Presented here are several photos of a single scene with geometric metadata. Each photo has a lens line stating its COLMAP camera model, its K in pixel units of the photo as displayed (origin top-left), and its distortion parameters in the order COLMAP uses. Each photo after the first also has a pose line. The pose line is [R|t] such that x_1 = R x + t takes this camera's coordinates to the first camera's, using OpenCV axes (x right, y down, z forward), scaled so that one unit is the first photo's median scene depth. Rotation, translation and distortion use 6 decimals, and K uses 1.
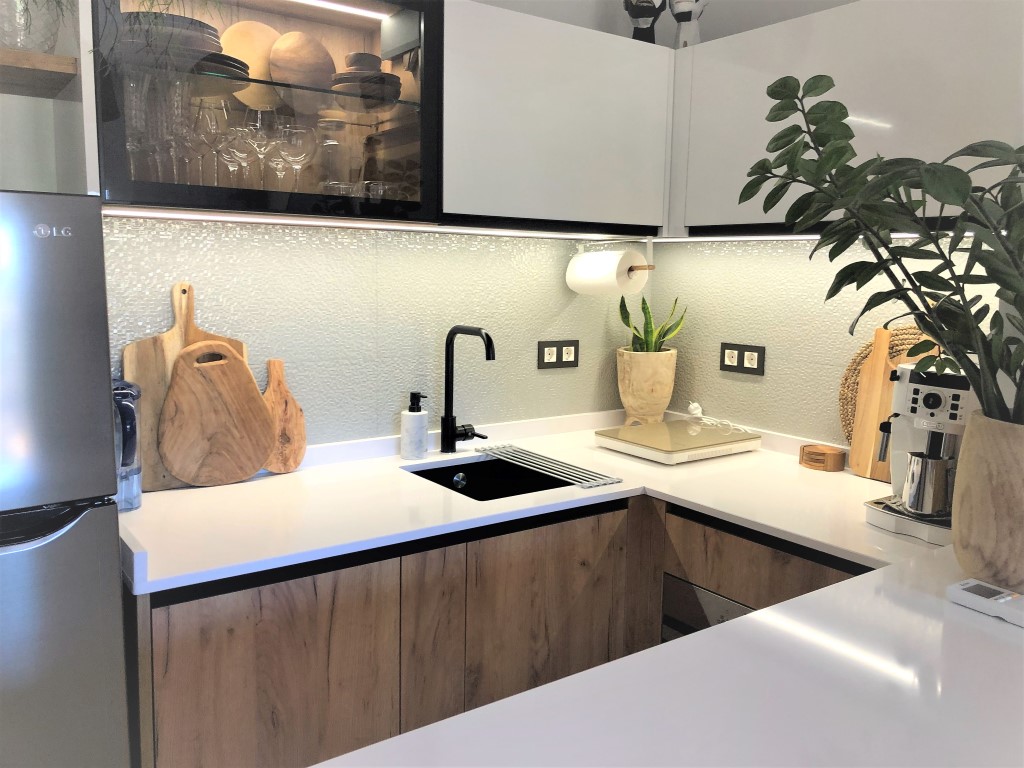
lens RADIAL K [[849.3, 0, 516.0], [0, 849.3, 372.1], [0, 0, 1]] dist [-0.004667, 0.046118]
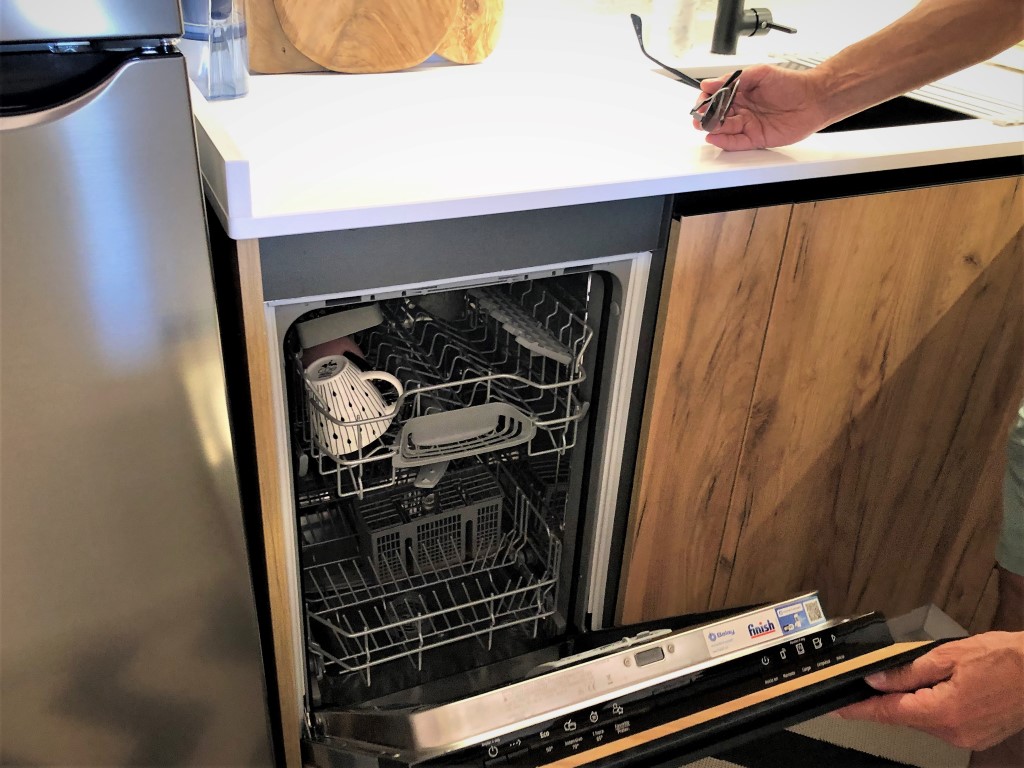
lens RADIAL K [[941.2, 0, 512.0], [0, 941.2, 384.0], [0, 0, 1]] dist [-0.002598, -0.001019]
pose [[0.980661, 0.126402, -0.149423, -0.123104], [-0.059537, 0.919954, 0.387480, 0.074866], [0.186440, -0.371090, 0.909688, 0.331194]]
